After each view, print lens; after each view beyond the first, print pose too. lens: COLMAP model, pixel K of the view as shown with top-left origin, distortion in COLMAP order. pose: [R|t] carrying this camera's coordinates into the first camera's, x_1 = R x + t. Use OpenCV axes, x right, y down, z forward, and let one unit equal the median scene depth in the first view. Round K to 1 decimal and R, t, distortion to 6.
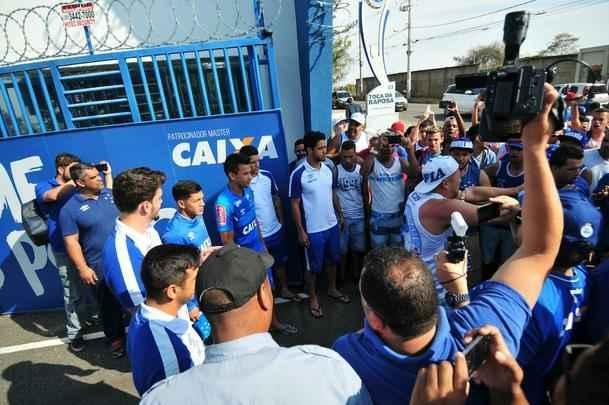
lens RADIAL K [[326.7, 0, 308.6], [0, 326.7, 204.1], [0, 0, 1]] dist [0.002192, -0.001600]
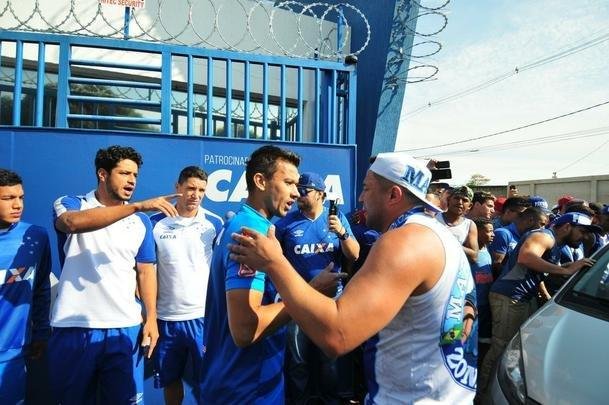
lens RADIAL K [[326.7, 0, 308.6], [0, 326.7, 204.1], [0, 0, 1]] dist [0.002192, -0.001600]
pose [[0.980734, 0.119888, 0.154230, -0.305528], [-0.066765, 0.947693, -0.312122, 0.102705], [-0.183582, 0.295811, 0.937440, 0.310195]]
